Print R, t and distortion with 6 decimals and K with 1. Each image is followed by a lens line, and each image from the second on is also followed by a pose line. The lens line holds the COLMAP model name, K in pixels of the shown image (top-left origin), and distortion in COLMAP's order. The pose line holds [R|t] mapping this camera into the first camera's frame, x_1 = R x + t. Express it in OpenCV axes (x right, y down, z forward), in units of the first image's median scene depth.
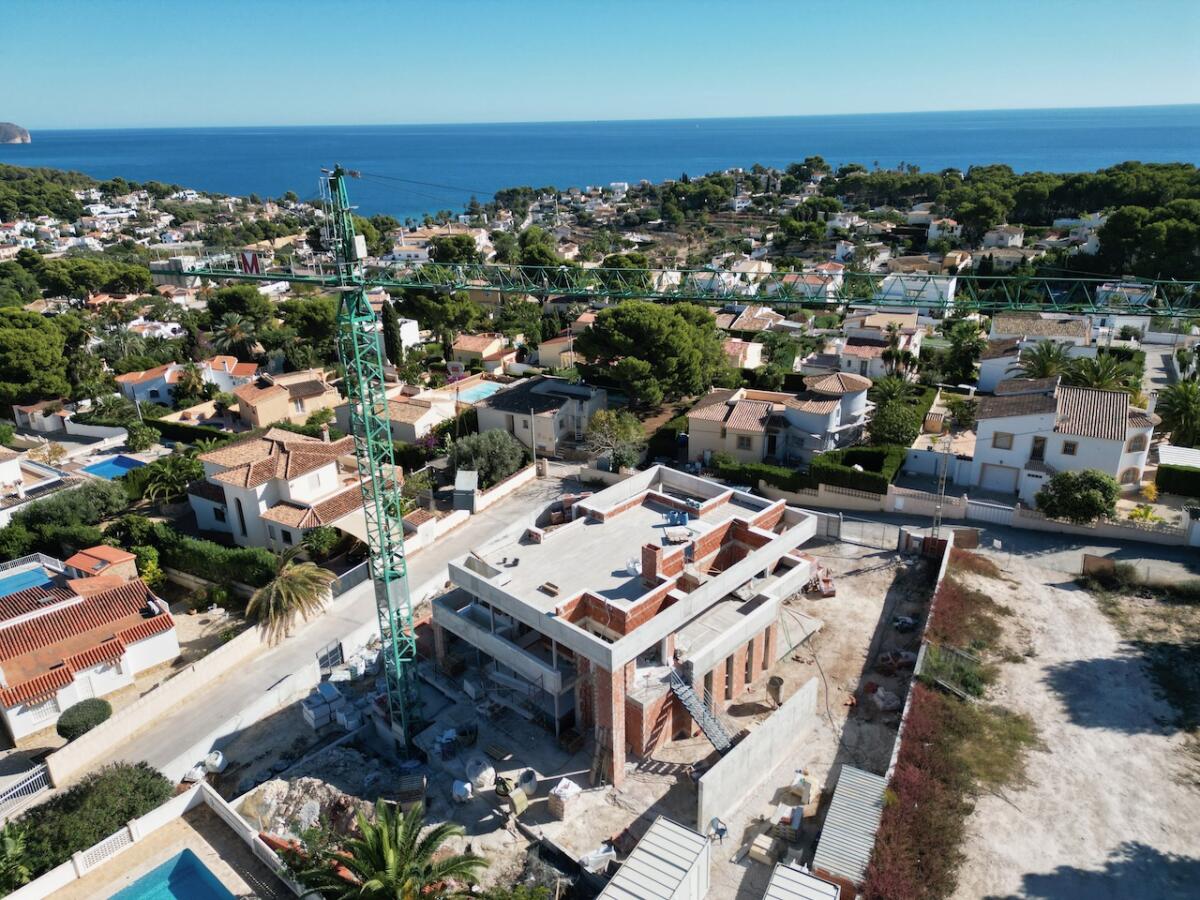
lens RADIAL K [[830.6, 0, 595.0], [0, 830.6, 449.3], [0, 0, 1]] dist [0.094264, -0.097617]
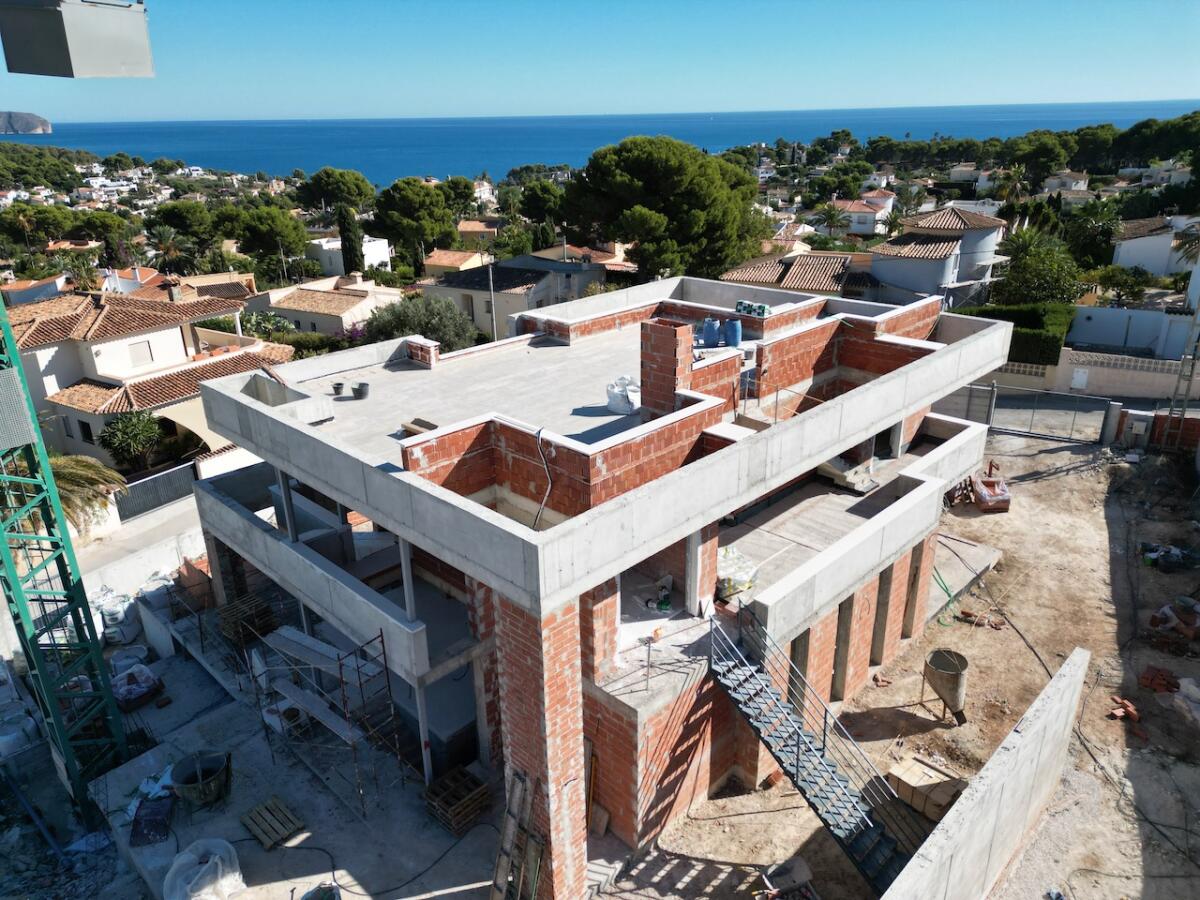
lens RADIAL K [[834.6, 0, 595.6], [0, 834.6, 455.4], [0, 0, 1]] dist [0.072518, -0.061399]
pose [[0.999802, 0.010612, -0.016813, 0.025512], [-0.010379, 0.999850, 0.013875, 0.107582], [0.016958, -0.013698, 0.999762, 0.363550]]
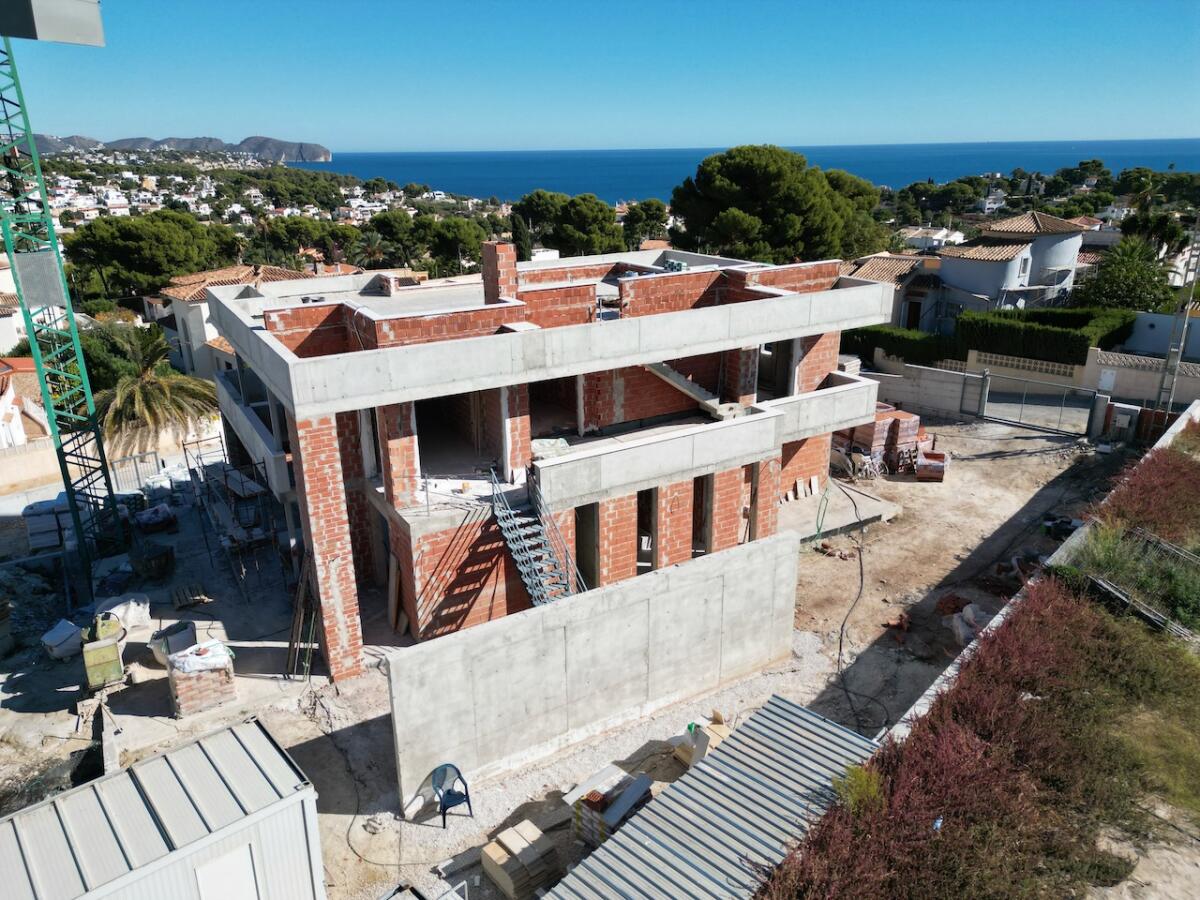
lens RADIAL K [[834.6, 0, 595.6], [0, 834.6, 455.4], [0, 0, 1]] dist [0.072518, -0.061399]
pose [[0.963538, 0.101437, -0.247597, 0.160693], [-0.105696, 0.994391, -0.003931, 0.147105], [0.245810, 0.029957, 0.968855, 0.320656]]
